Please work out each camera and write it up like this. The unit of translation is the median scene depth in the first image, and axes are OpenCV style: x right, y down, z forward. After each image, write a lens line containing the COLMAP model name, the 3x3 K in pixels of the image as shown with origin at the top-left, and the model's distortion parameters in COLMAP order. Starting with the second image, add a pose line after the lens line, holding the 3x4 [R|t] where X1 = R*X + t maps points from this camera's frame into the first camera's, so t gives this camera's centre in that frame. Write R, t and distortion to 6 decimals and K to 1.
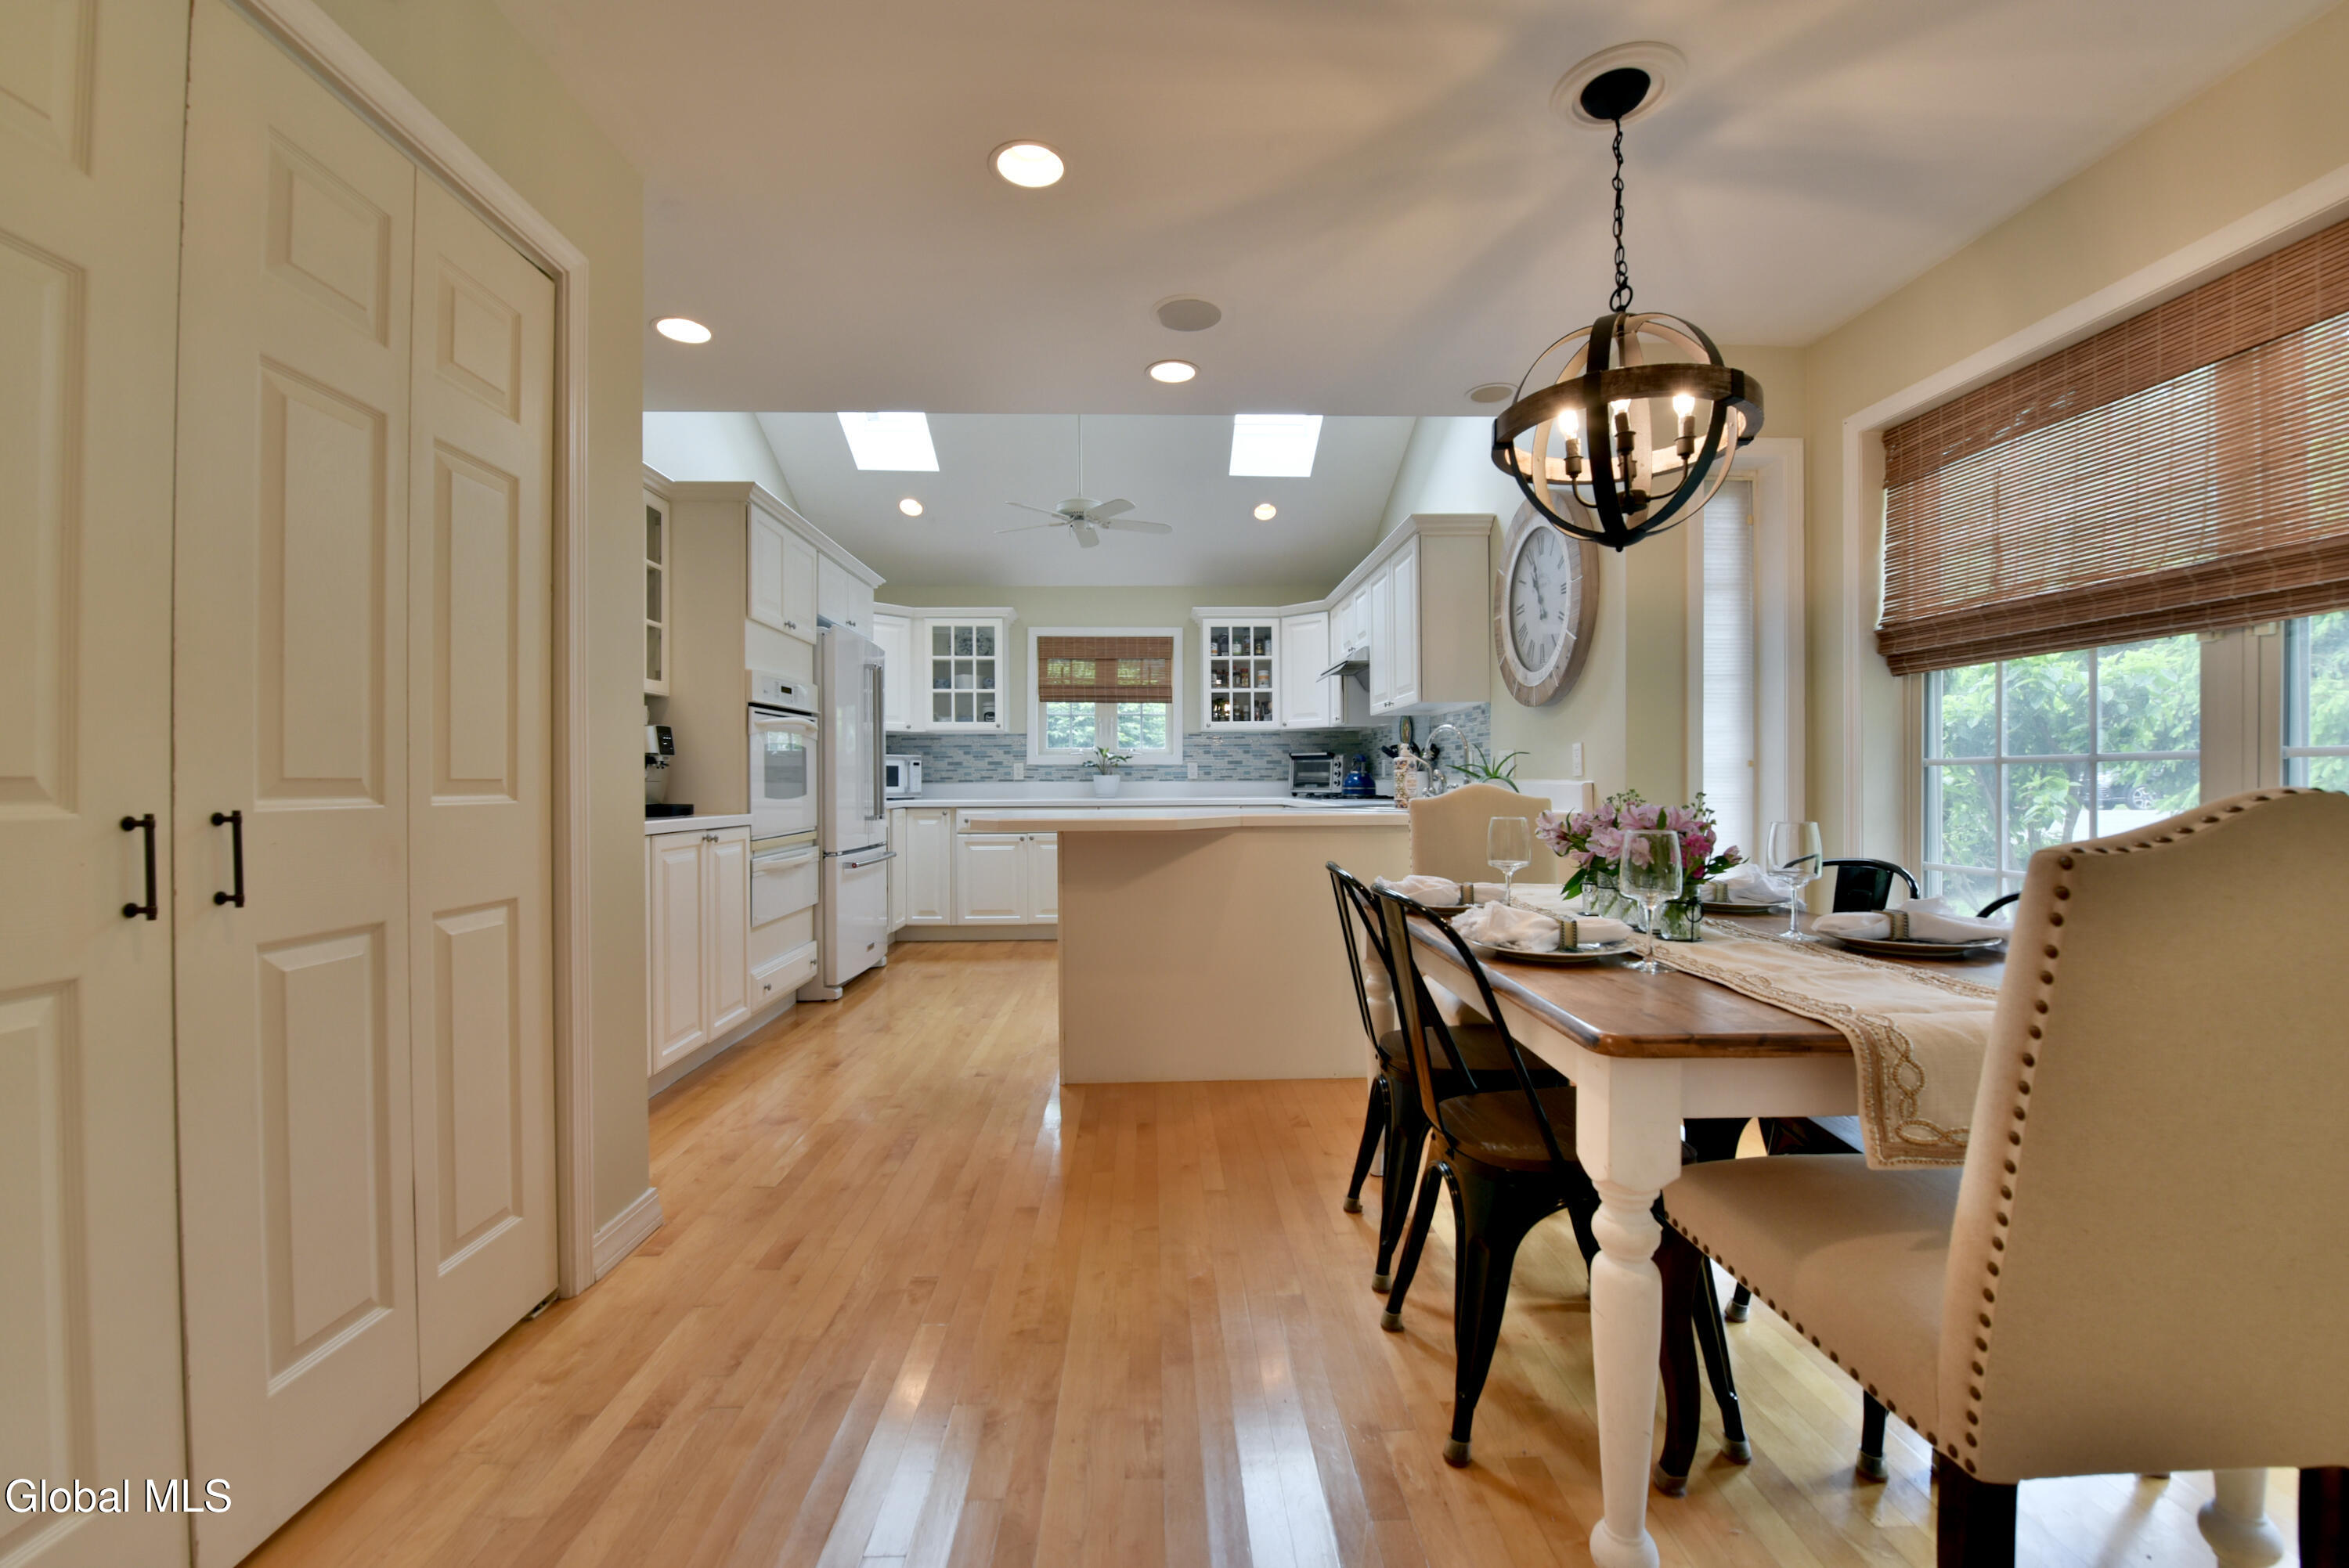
lens RADIAL K [[961.1, 0, 1172.2], [0, 961.1, 789.1], [0, 0, 1]] dist [-0.026466, -0.000614]
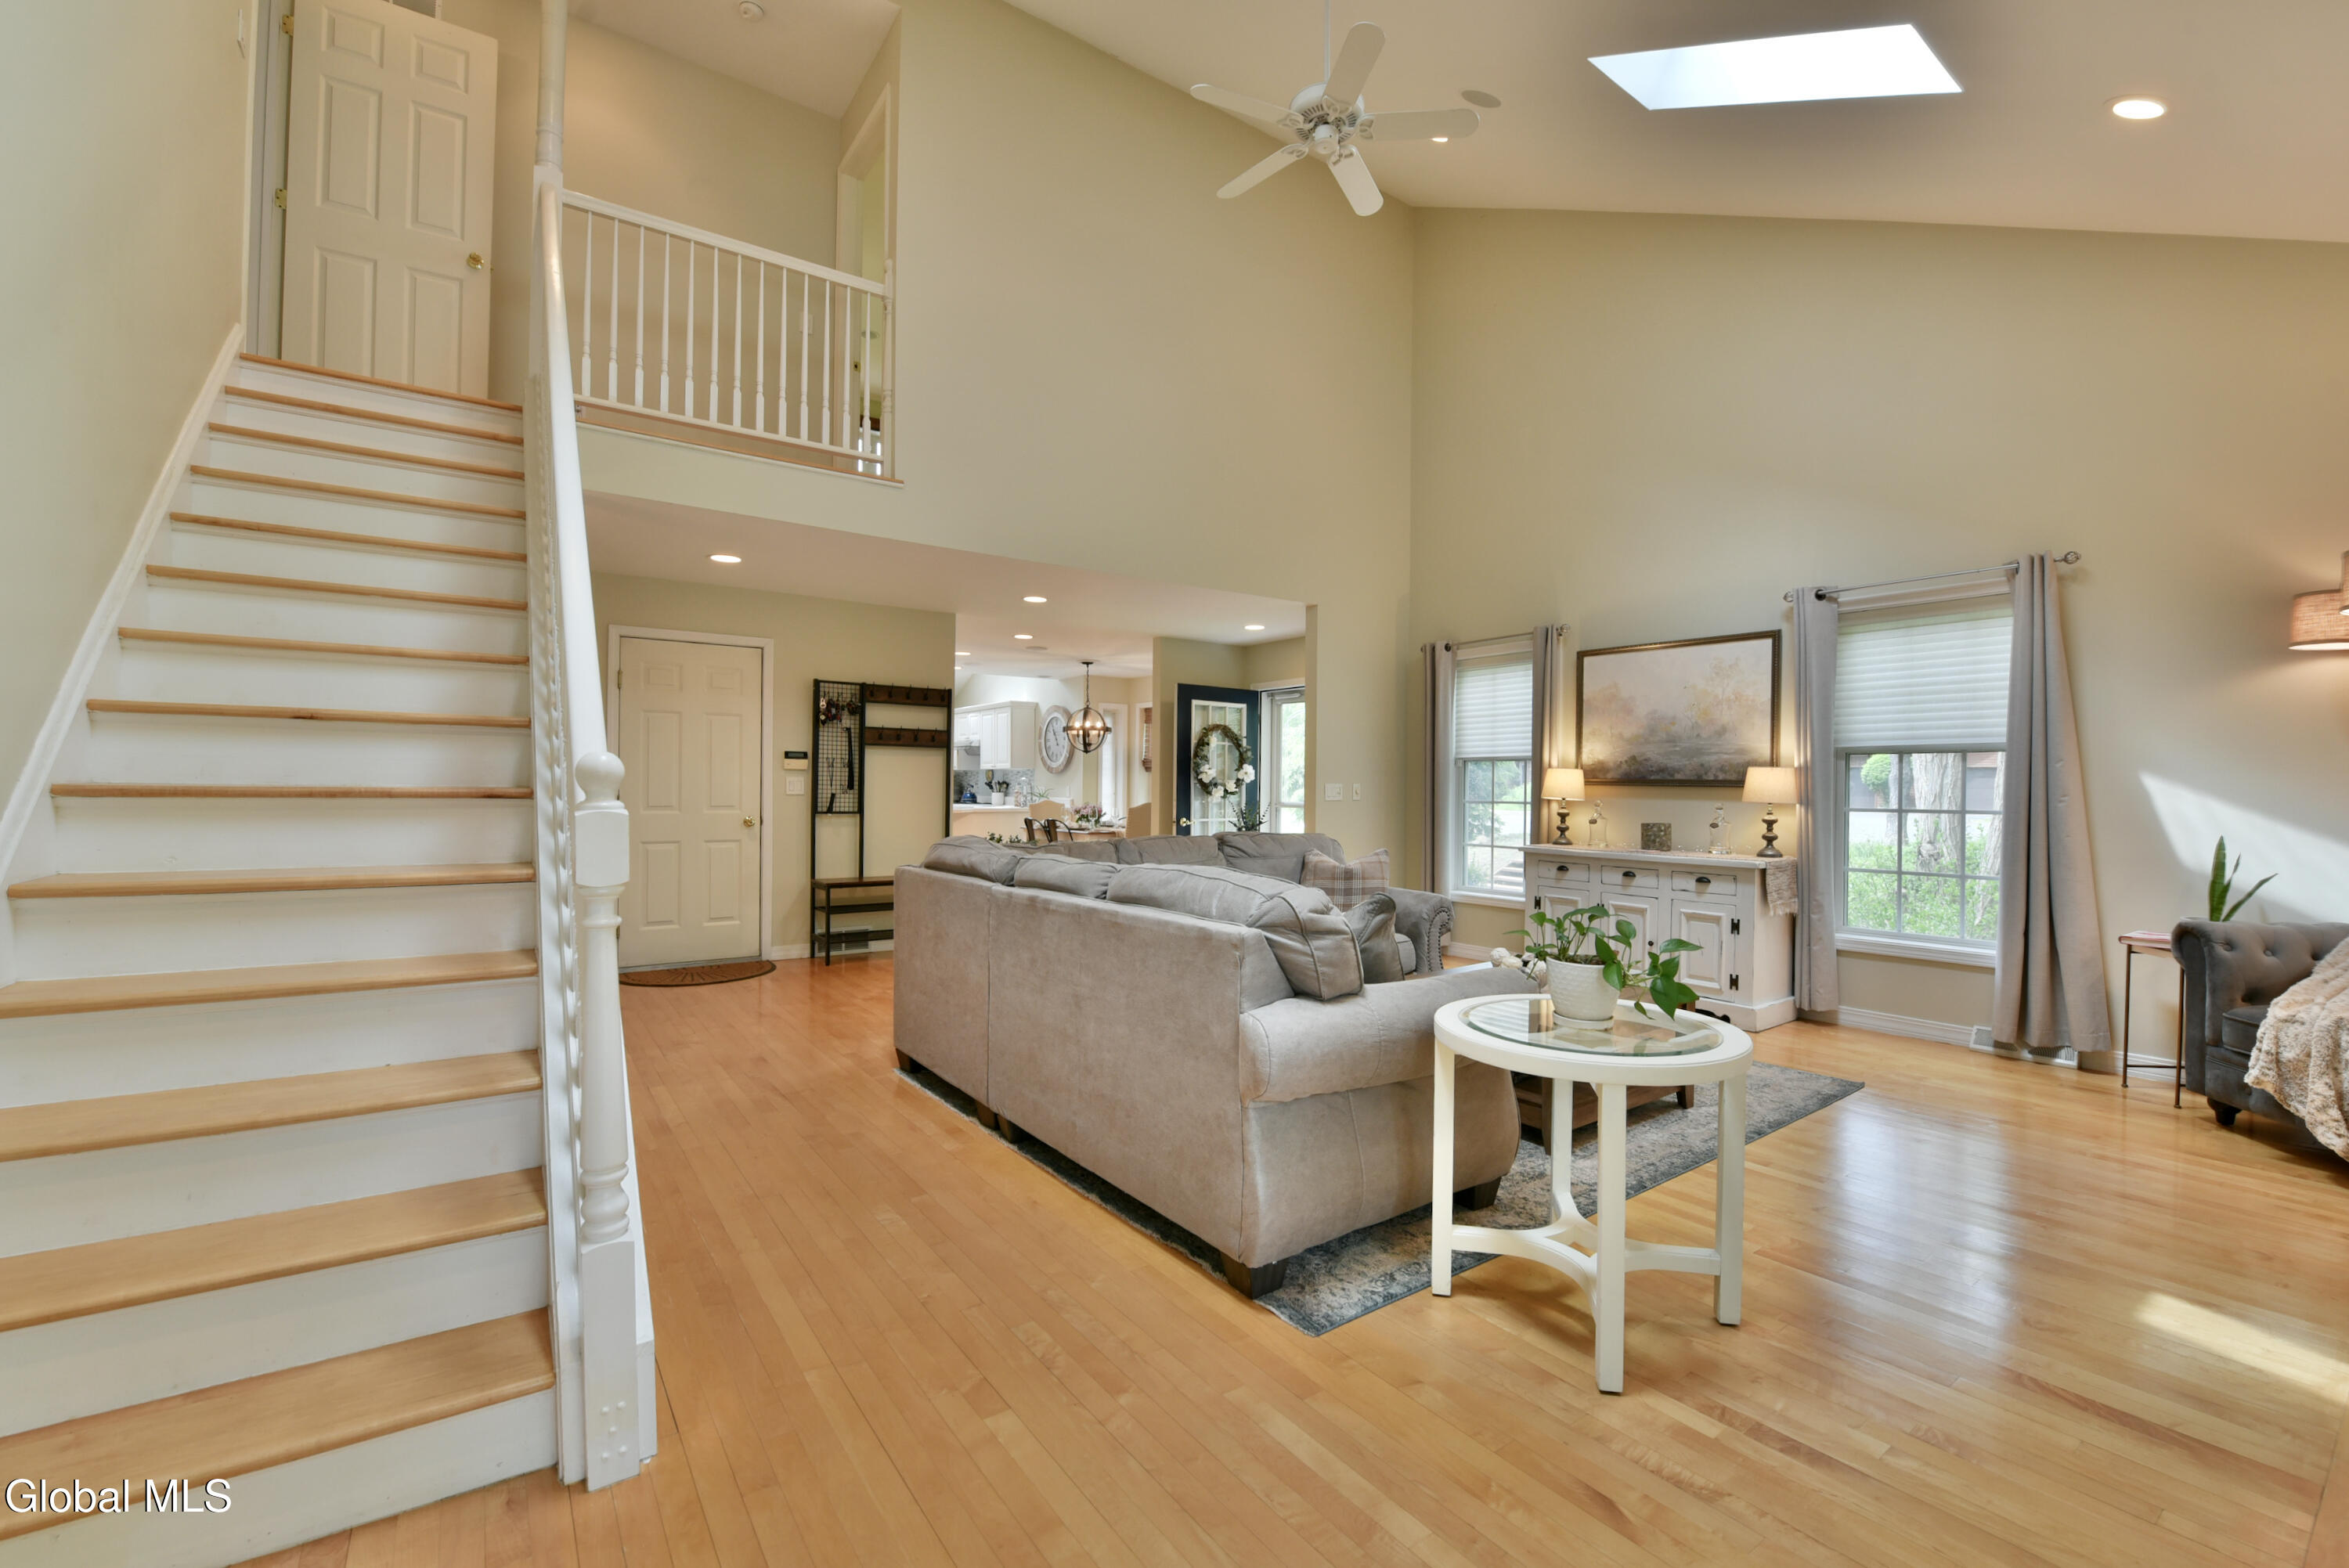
lens RADIAL K [[938.9, 0, 1179.0], [0, 938.9, 786.9], [0, 0, 1]] dist [-0.013281, -0.003497]
pose [[0.828014, 0.010744, 0.560604, -1.619711], [-0.007649, 0.999940, -0.007866, -0.033962], [-0.560655, 0.002225, 0.828047, -2.863107]]
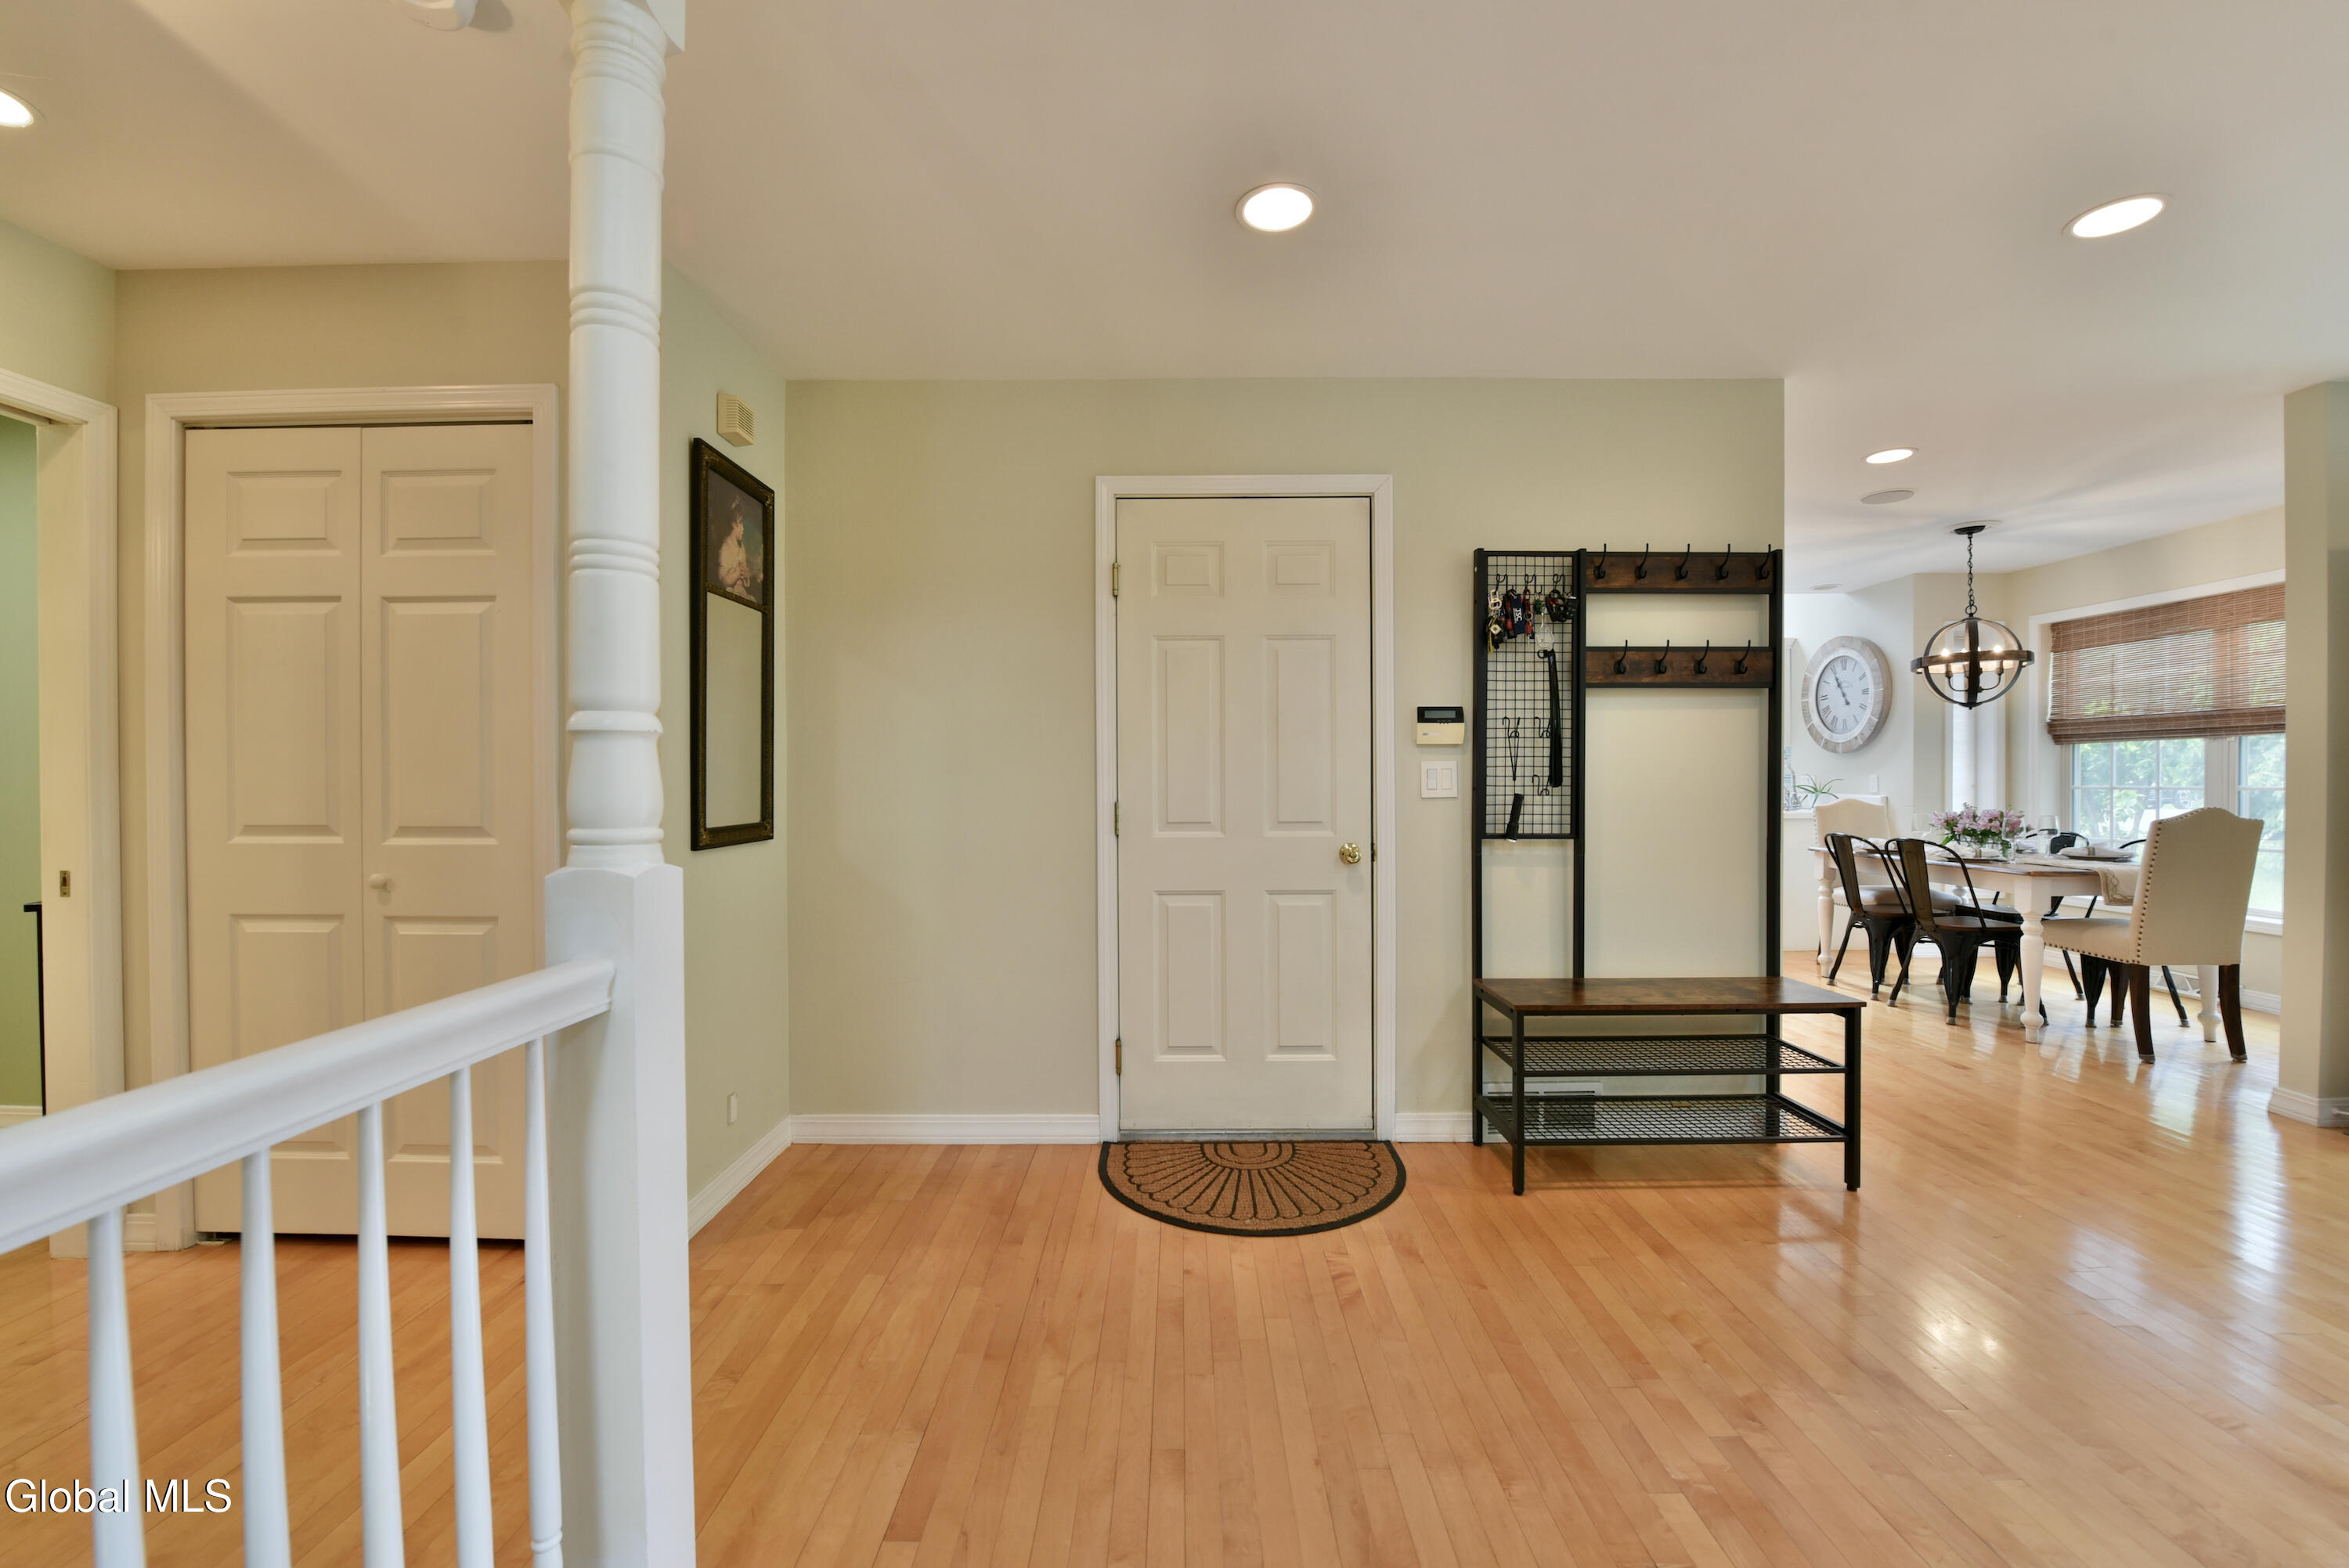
lens RADIAL K [[938.9, 0, 1179.0], [0, 938.9, 786.9], [0, 0, 1]] dist [-0.013281, -0.003497]
pose [[0.999581, -0.002060, -0.028864, -1.344040], [0.002076, 0.999998, 0.000532, -0.041237], [0.028863, -0.000592, 0.999583, -1.319534]]
